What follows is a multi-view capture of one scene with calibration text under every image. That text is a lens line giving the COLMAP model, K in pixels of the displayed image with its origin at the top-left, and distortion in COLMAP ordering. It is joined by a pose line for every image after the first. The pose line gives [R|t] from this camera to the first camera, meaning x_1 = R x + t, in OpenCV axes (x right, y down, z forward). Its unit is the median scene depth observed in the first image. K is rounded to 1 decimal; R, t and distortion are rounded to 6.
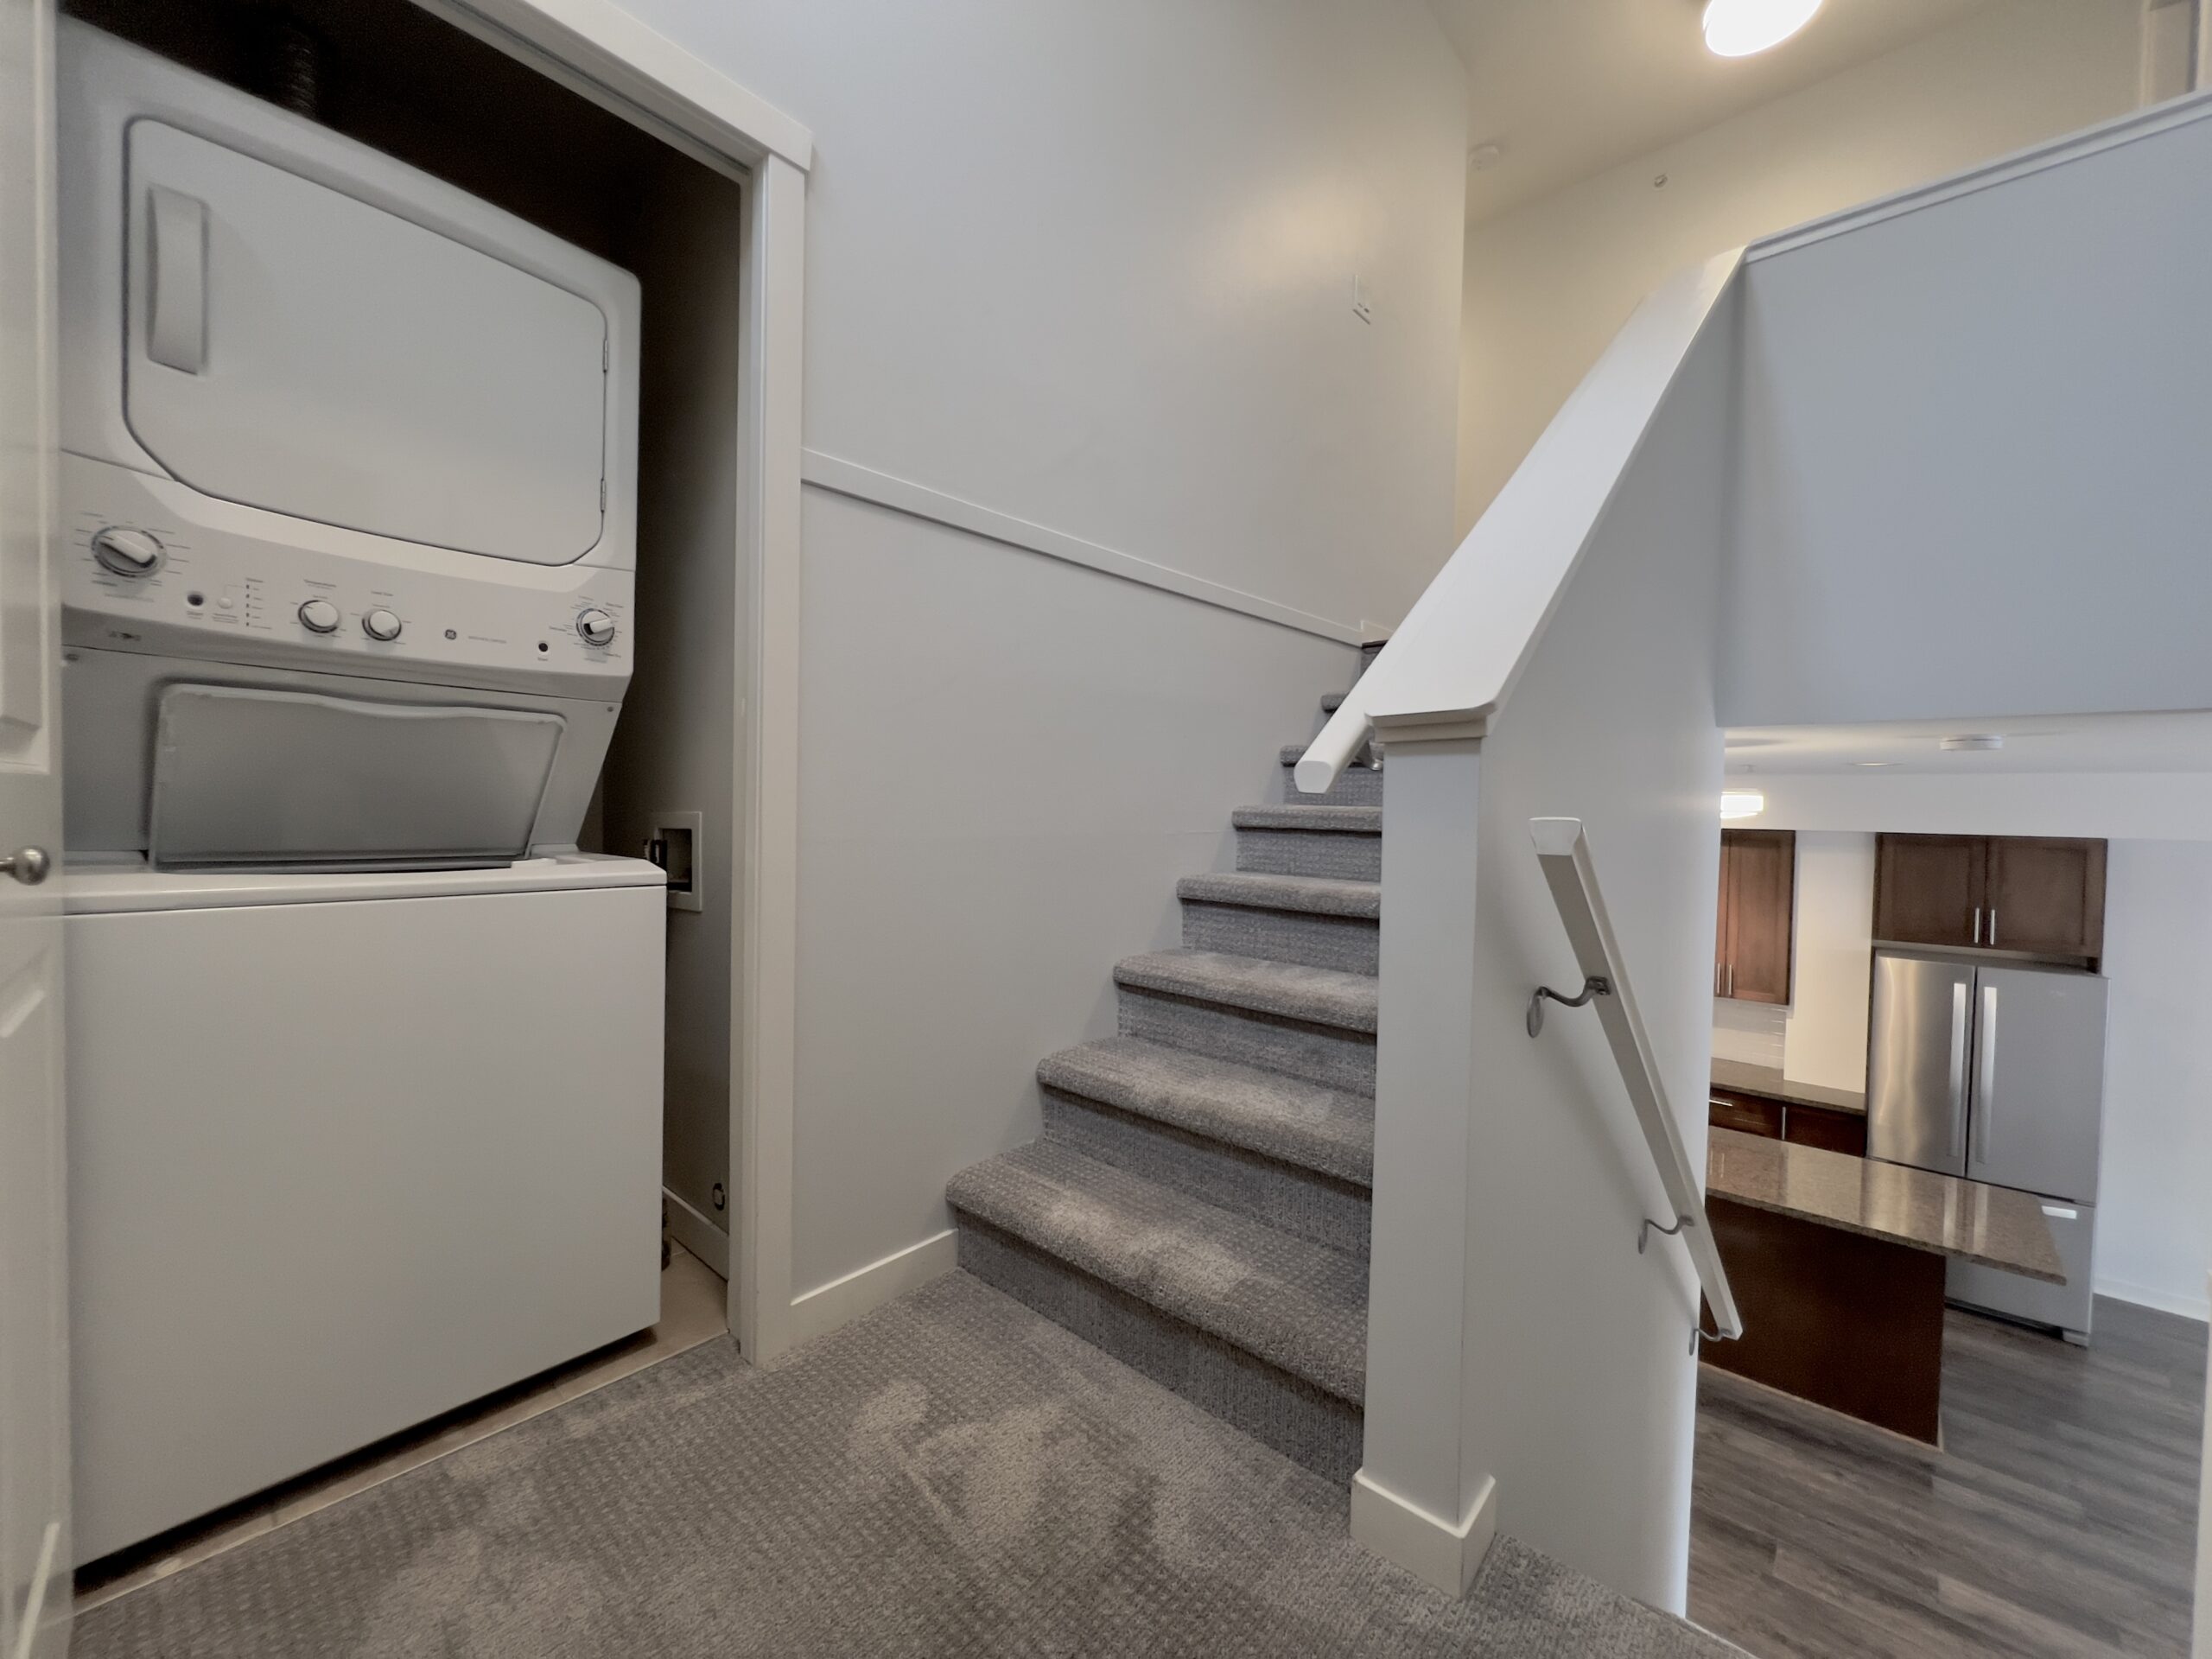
lens RADIAL K [[881.1, 0, 1098.3], [0, 881.1, 830.6], [0, 0, 1]] dist [-0.001019, 0.000214]
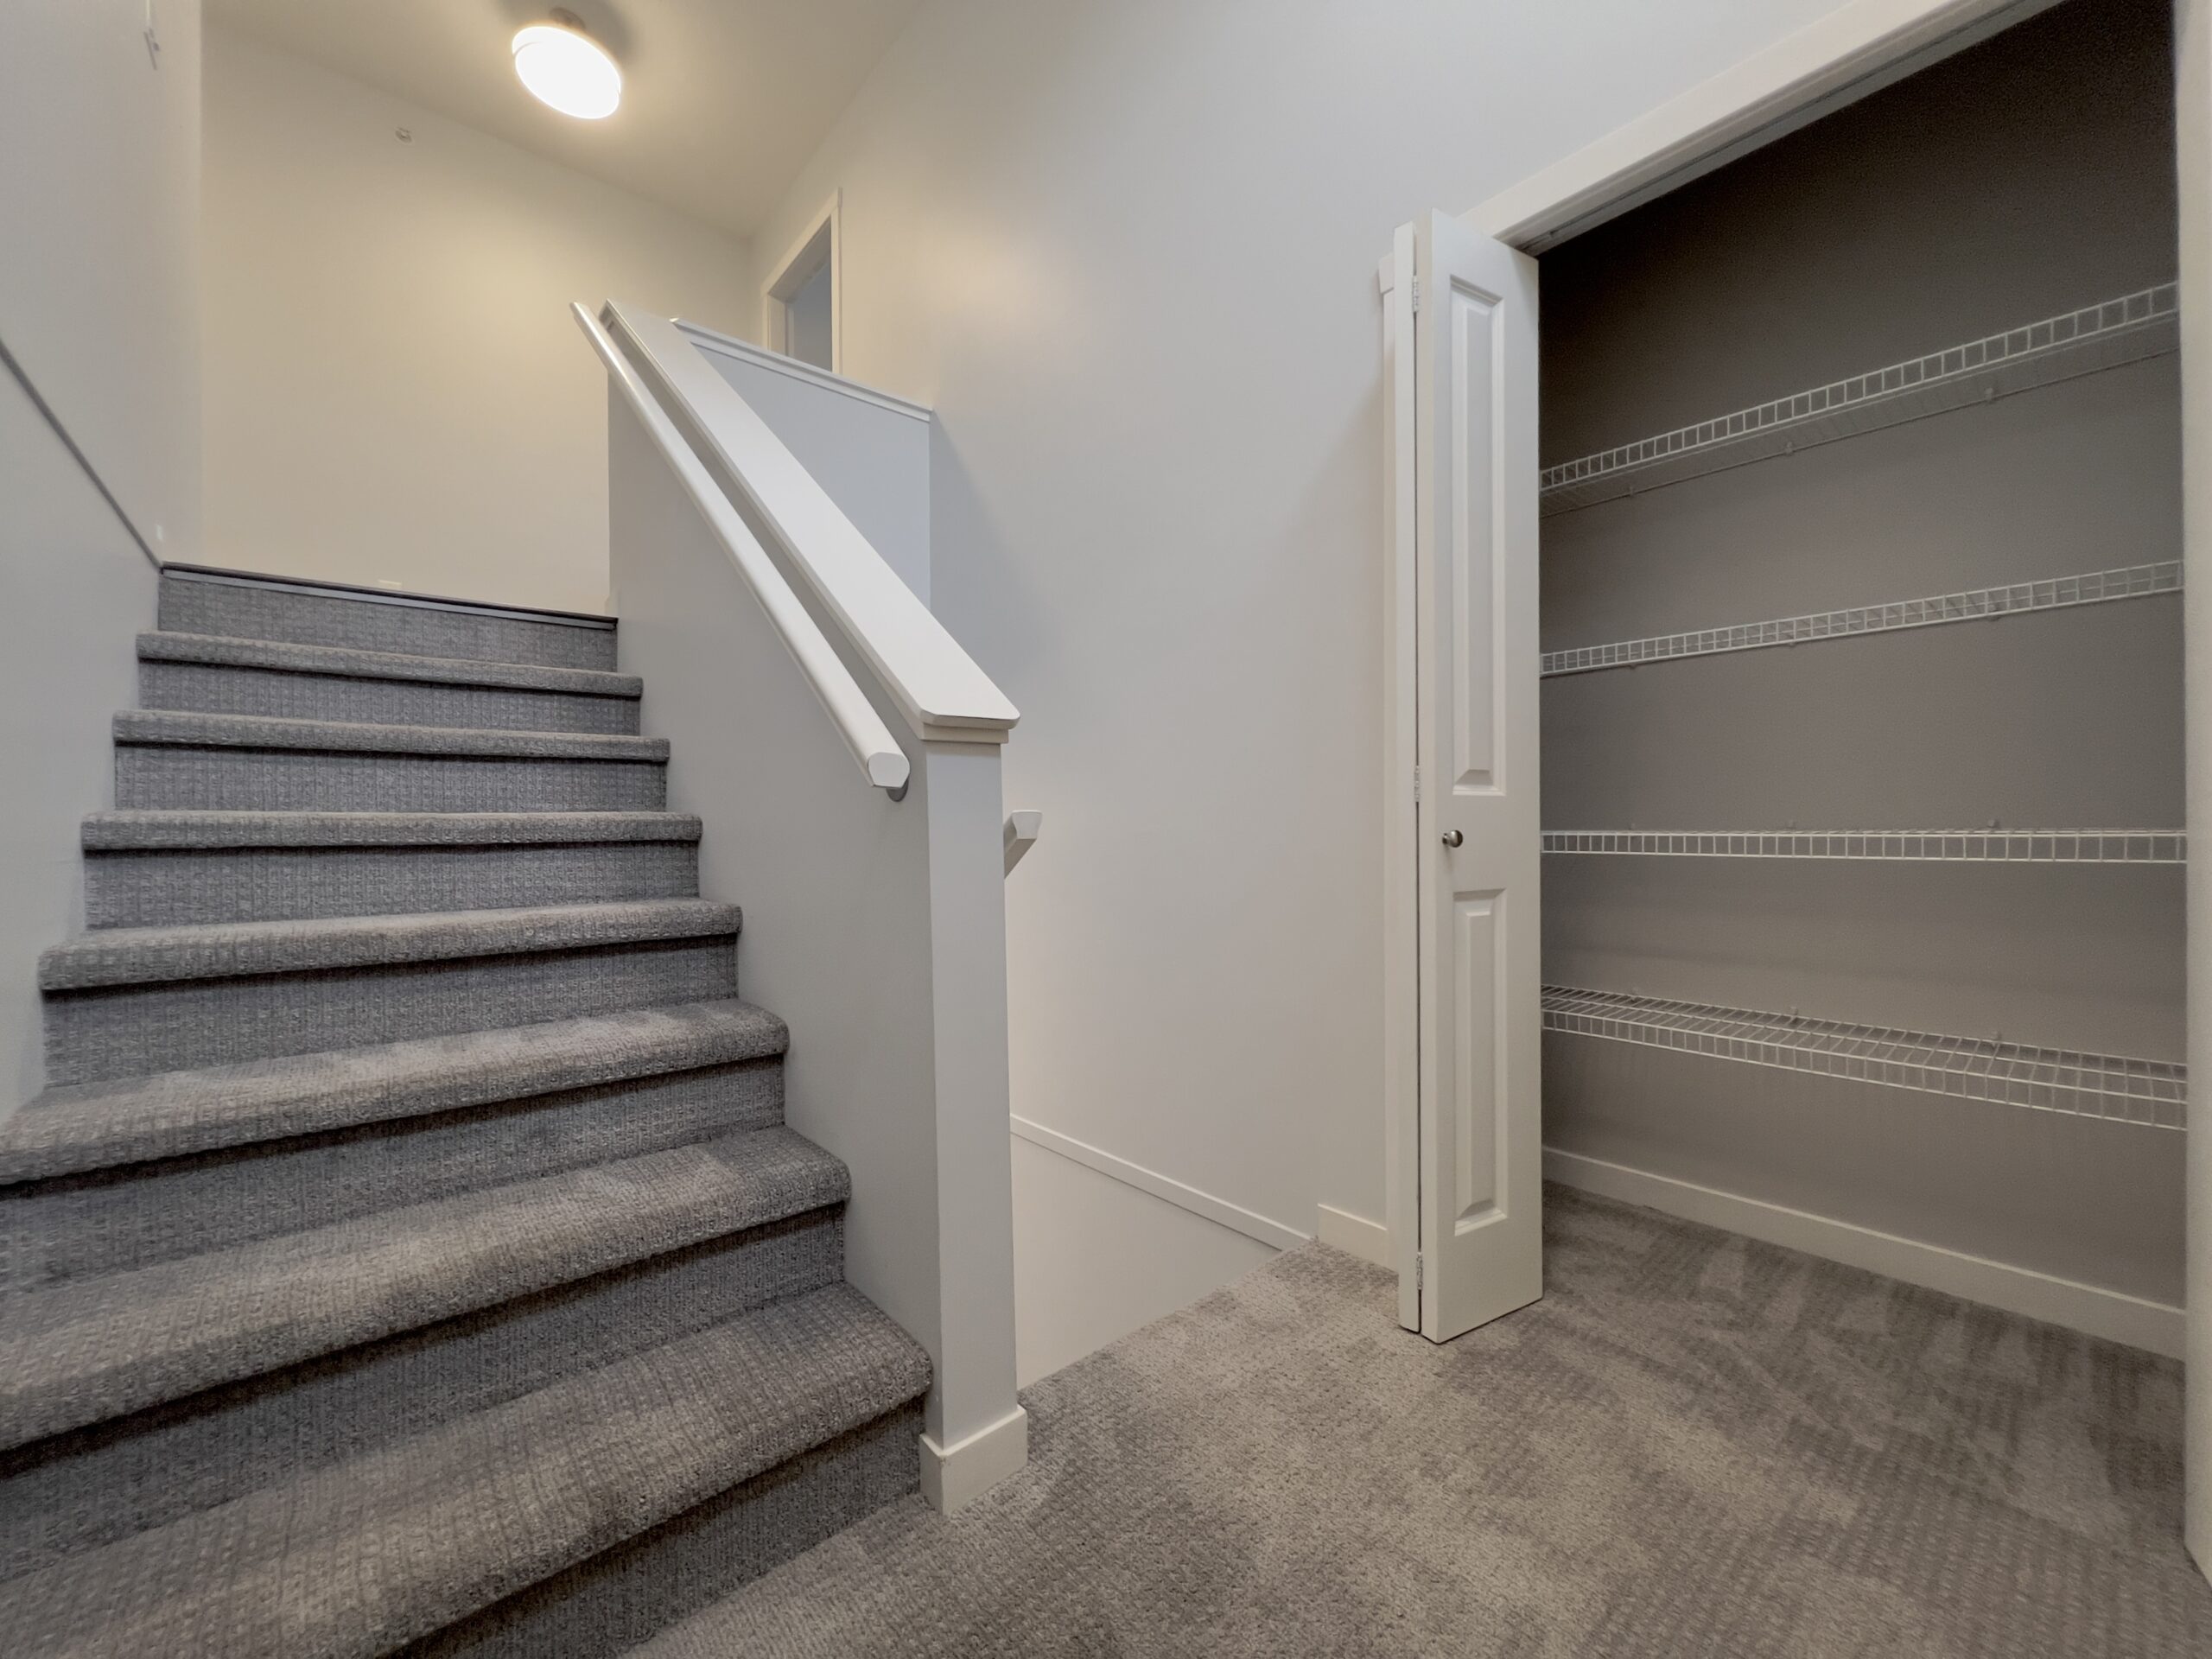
lens RADIAL K [[881.1, 0, 1098.3], [0, 881.1, 830.6], [0, 0, 1]] dist [-0.001019, 0.000214]
pose [[0.128100, -0.028531, 0.991351, -0.413881], [0.038635, 0.998971, 0.023758, -0.006841], [-0.991008, 0.035258, 0.129071, 0.402091]]
